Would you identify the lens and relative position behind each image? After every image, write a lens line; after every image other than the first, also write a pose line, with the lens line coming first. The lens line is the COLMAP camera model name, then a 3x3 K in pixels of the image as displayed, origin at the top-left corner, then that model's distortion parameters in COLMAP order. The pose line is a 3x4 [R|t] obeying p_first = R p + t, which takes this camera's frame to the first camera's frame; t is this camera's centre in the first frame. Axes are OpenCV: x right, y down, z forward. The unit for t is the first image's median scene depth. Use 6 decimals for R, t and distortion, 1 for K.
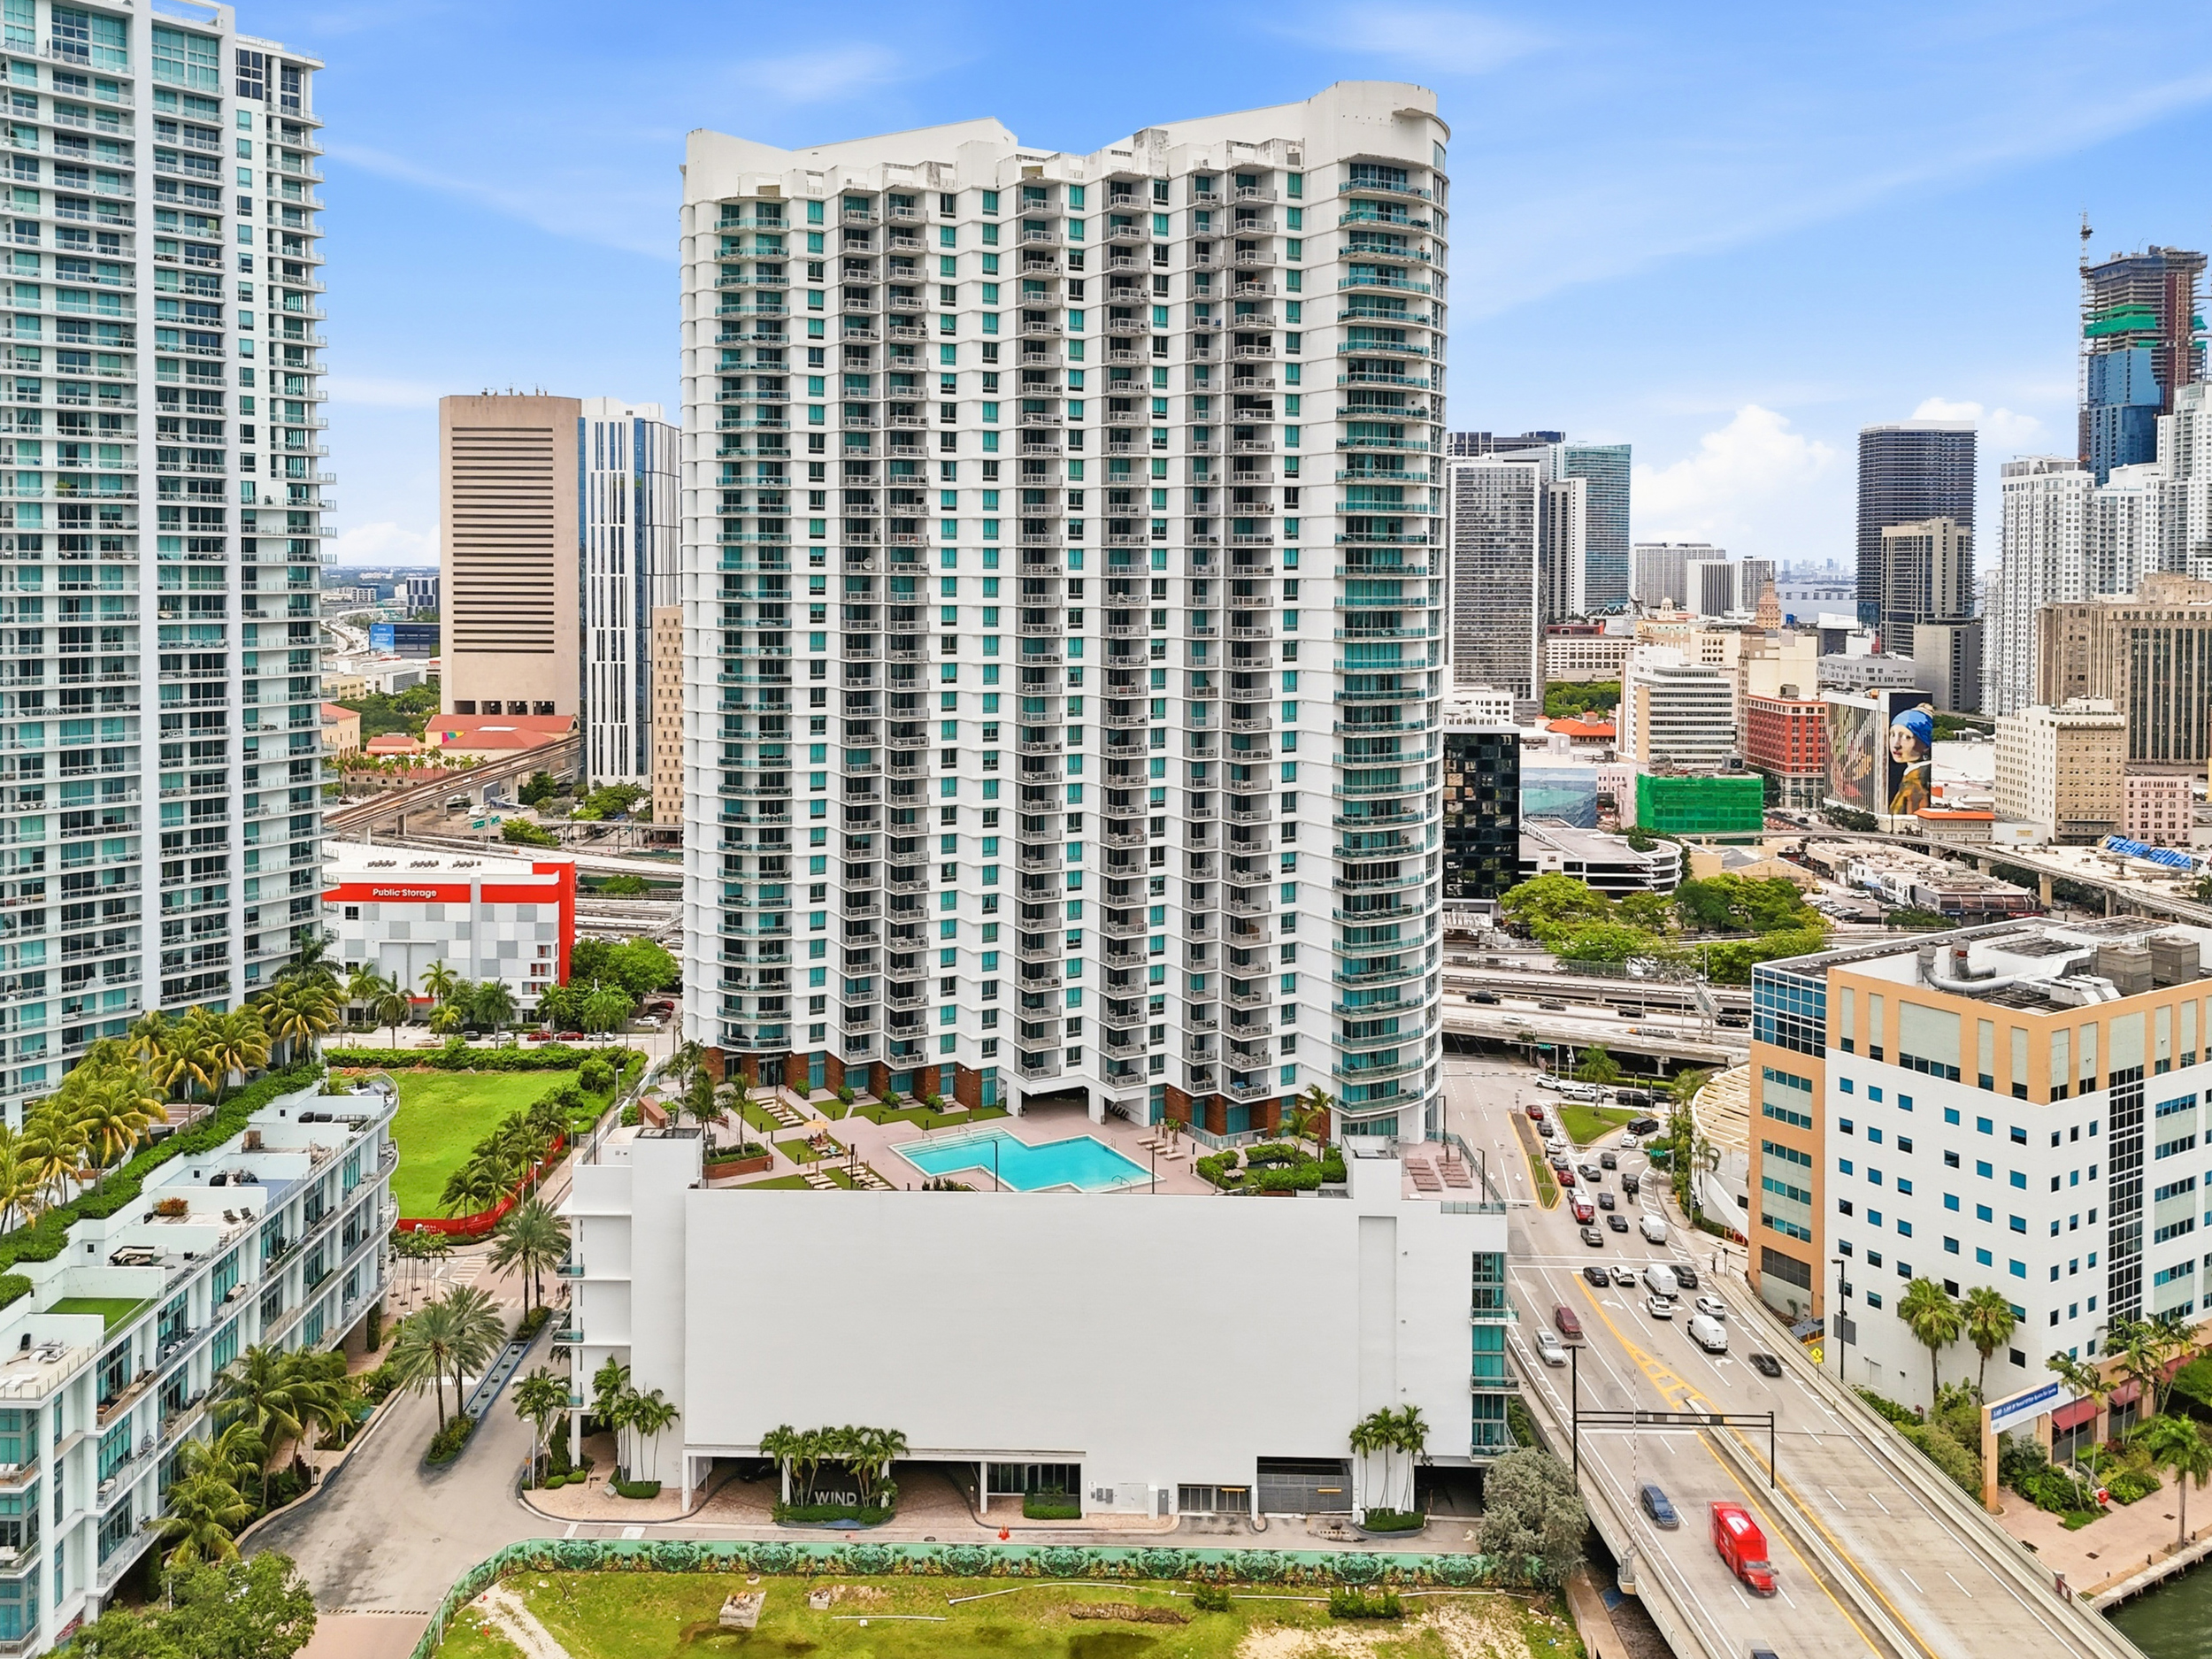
lens RADIAL K [[1822.5, 0, 1014.4], [0, 1822.5, 587.2], [0, 0, 1]] dist [0.048874, 0.004824]
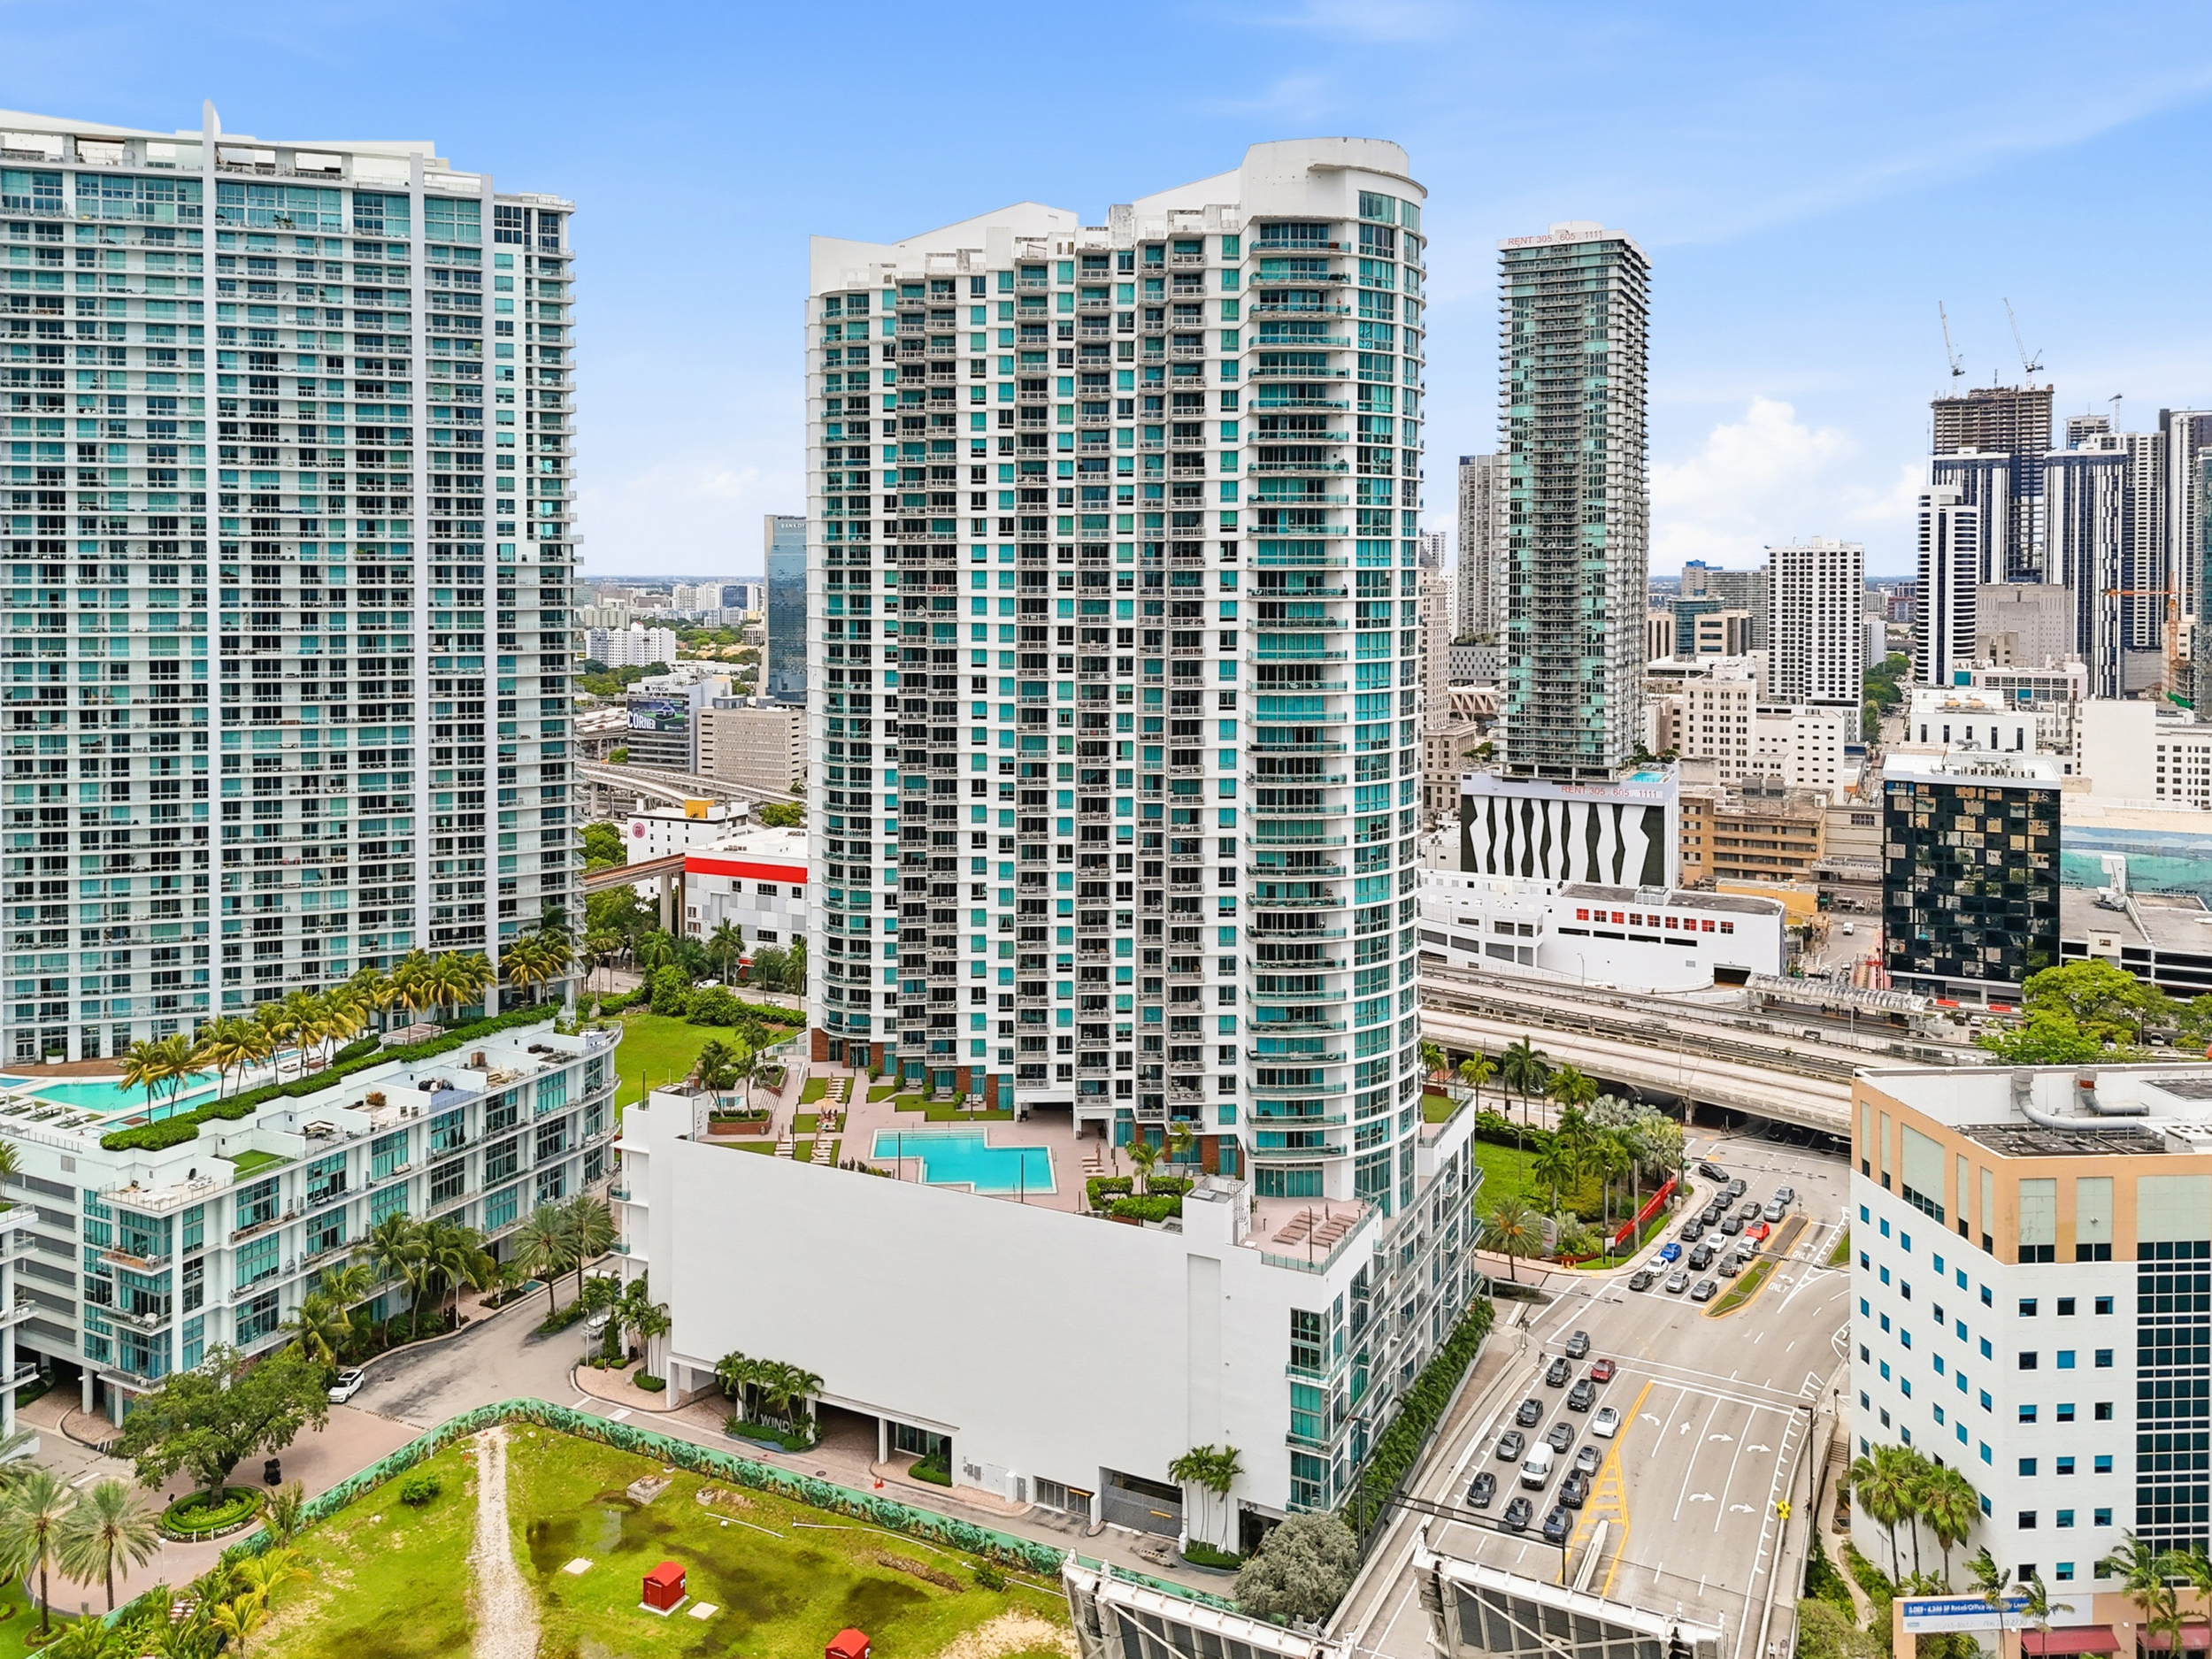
lens RADIAL K [[1822.5, 0, 1014.4], [0, 1822.5, 587.2], [0, 0, 1]] dist [0.048874, 0.004824]
pose [[0.888731, -0.000514, -0.458428, 0.502938], [-0.000228, 0.999999, -0.001563, -0.026884], [0.458428, 0.001493, 0.888730, 0.033490]]
